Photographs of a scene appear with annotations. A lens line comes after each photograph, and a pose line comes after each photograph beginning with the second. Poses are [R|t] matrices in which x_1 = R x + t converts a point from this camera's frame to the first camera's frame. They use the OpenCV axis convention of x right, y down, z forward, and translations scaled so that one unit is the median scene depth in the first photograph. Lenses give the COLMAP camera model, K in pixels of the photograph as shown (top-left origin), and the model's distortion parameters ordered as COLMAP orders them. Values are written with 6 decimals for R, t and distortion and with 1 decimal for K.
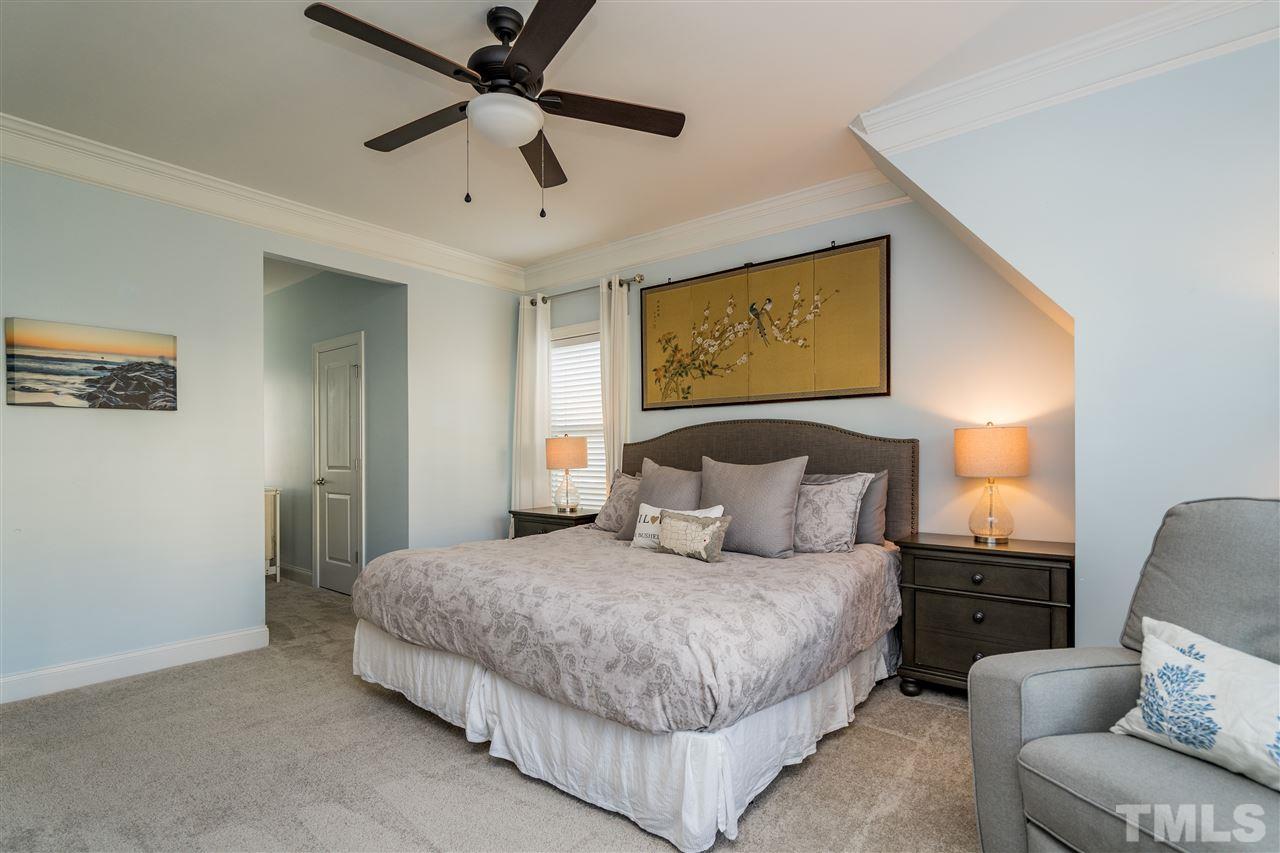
lens RADIAL K [[632.5, 0, 635.9], [0, 632.5, 475.5], [0, 0, 1]] dist [0.000495, 0.000706]
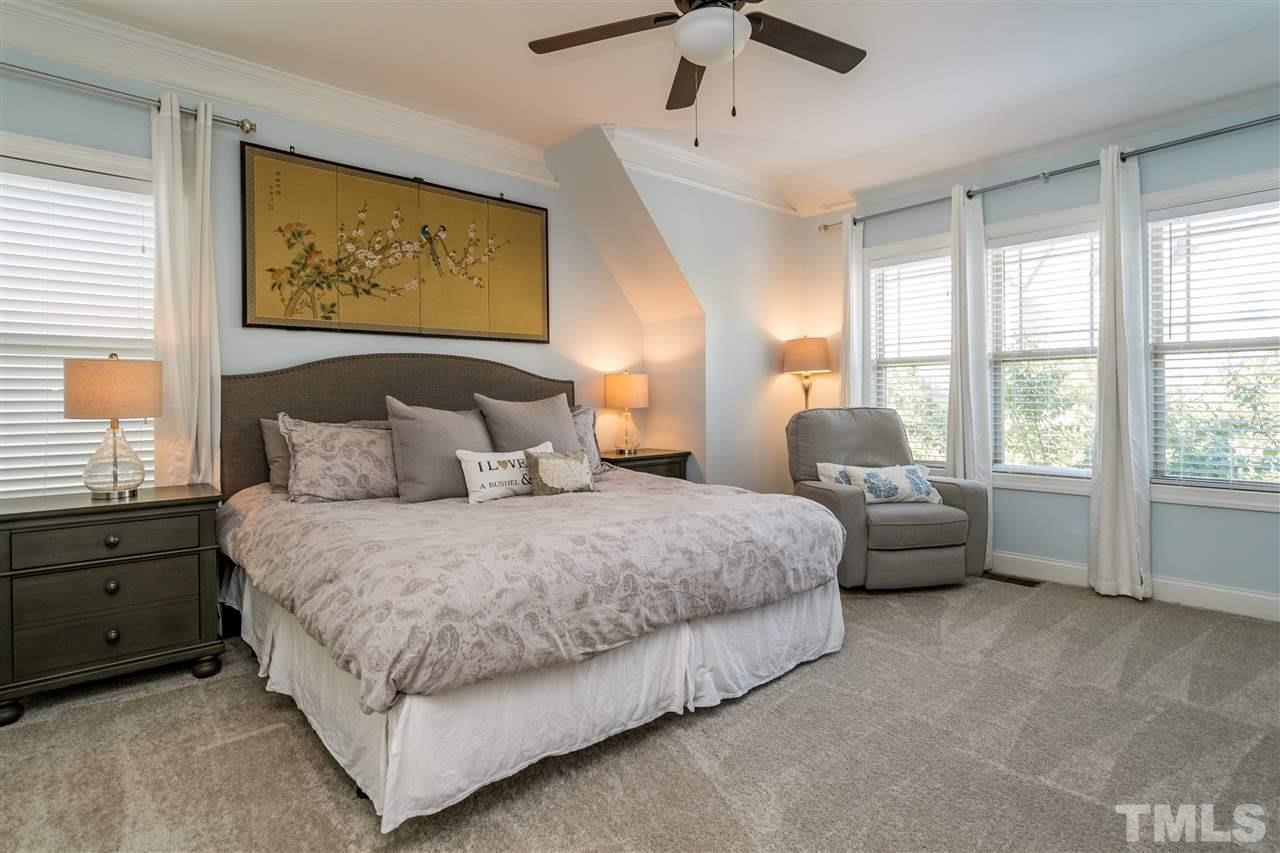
lens RADIAL K [[660.9, 0, 640.0], [0, 660.9, 426.5], [0, 0, 1]] dist [0.004441, 0.002001]
pose [[0.147326, -0.042542, 0.988173, -0.715210], [0.040819, 0.998485, 0.036900, -0.007691], [-0.988245, 0.034900, 0.148840, 0.566607]]
